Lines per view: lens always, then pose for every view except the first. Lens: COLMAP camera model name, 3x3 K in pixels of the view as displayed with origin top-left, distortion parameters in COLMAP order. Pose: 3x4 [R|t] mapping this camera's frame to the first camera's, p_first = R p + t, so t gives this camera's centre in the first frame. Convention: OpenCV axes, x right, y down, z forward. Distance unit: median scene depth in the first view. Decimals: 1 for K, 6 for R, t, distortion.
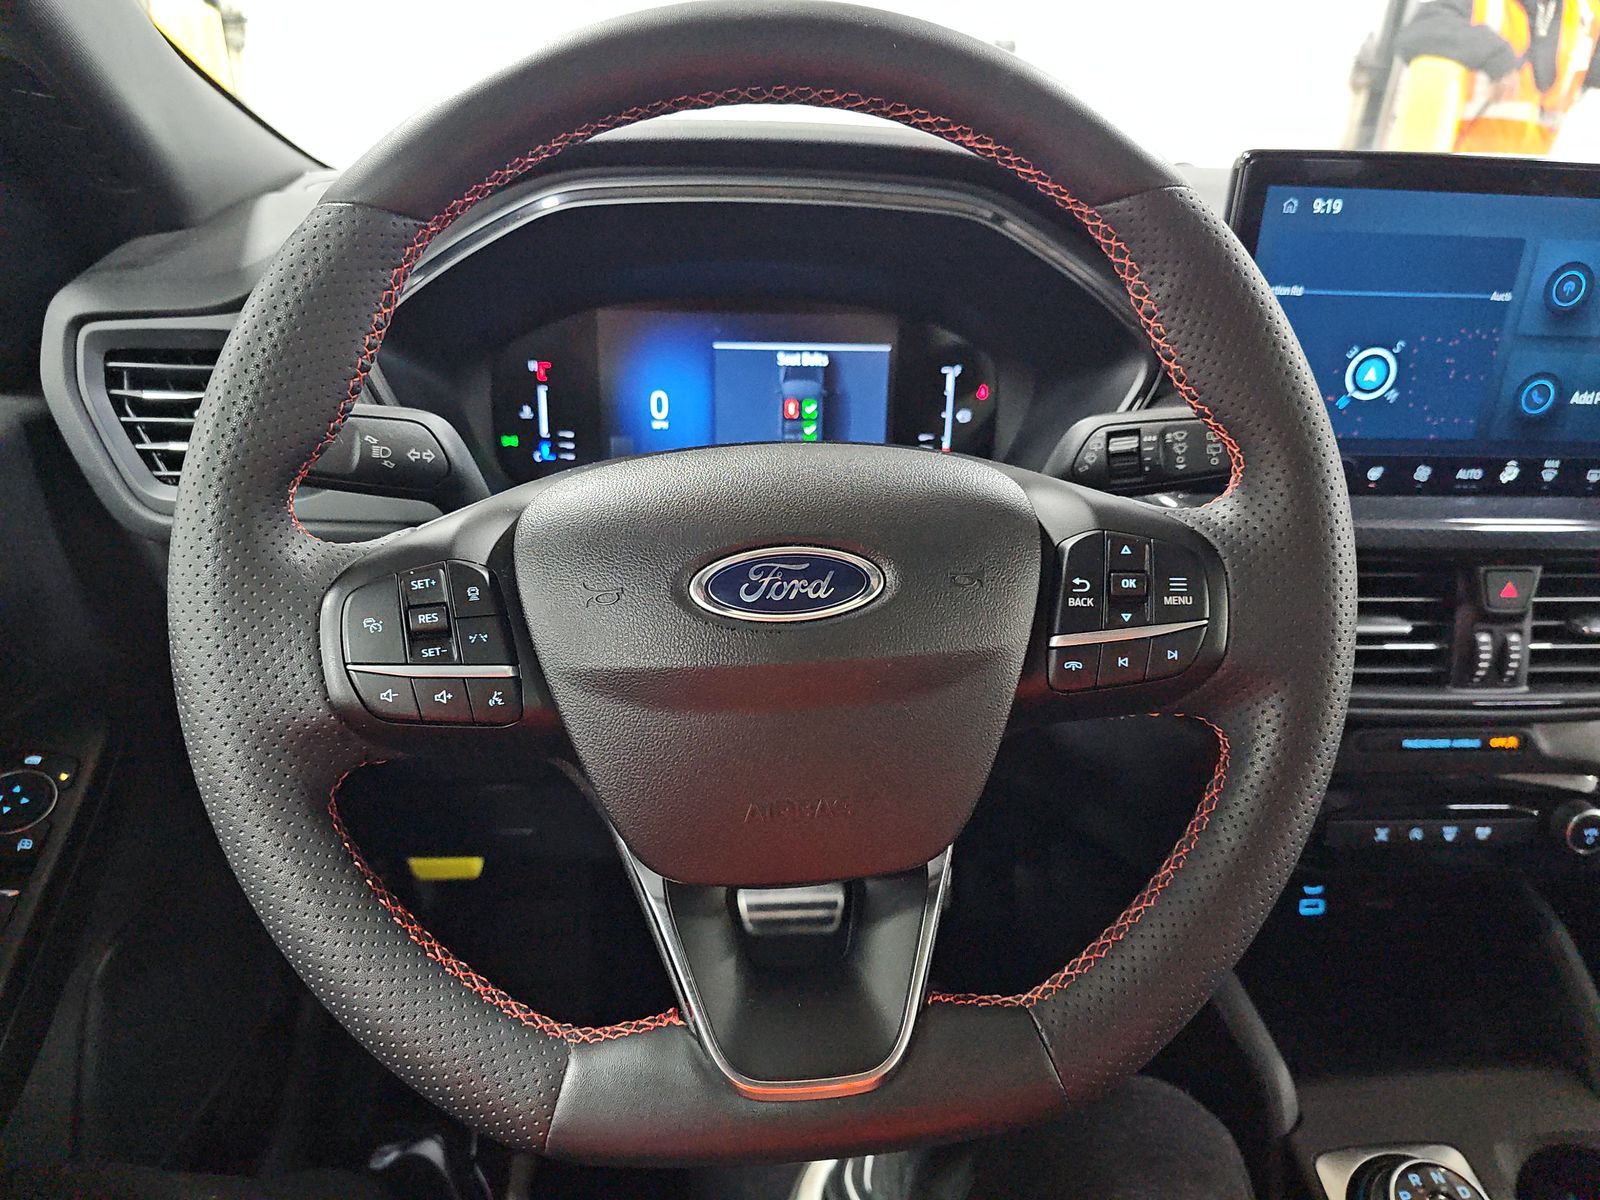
lens RADIAL K [[1040.4, 0, 800.0], [0, 1040.4, 600.0], [0, 0, 1]] dist [0.067059, -0.071518]
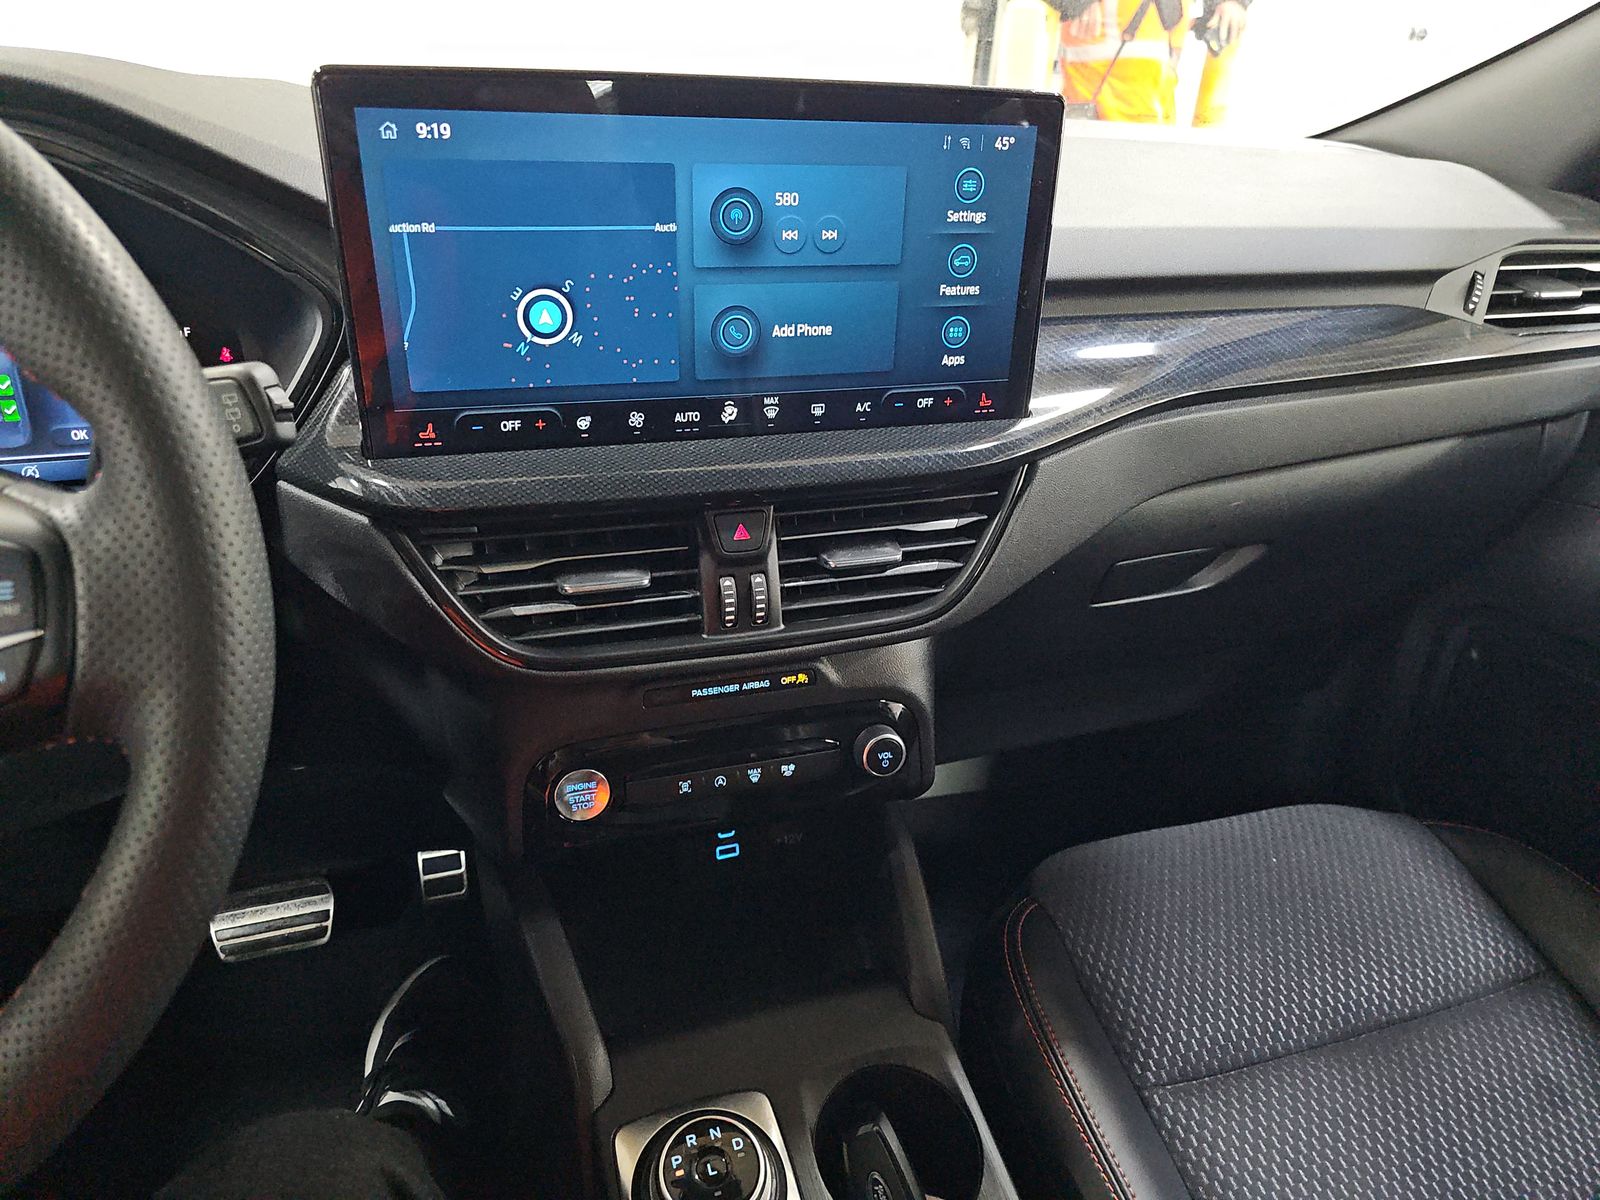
lens RADIAL K [[1020.5, 0, 800.0], [0, 1020.5, 600.0], [0, 0, 1]] dist [0.083643, -0.120056]
pose [[0.973851, -0.107820, 0.199974, 0.522038], [0.097900, 0.993453, 0.058878, 0.002749], [-0.205013, -0.037761, 0.978031, 0.051831]]
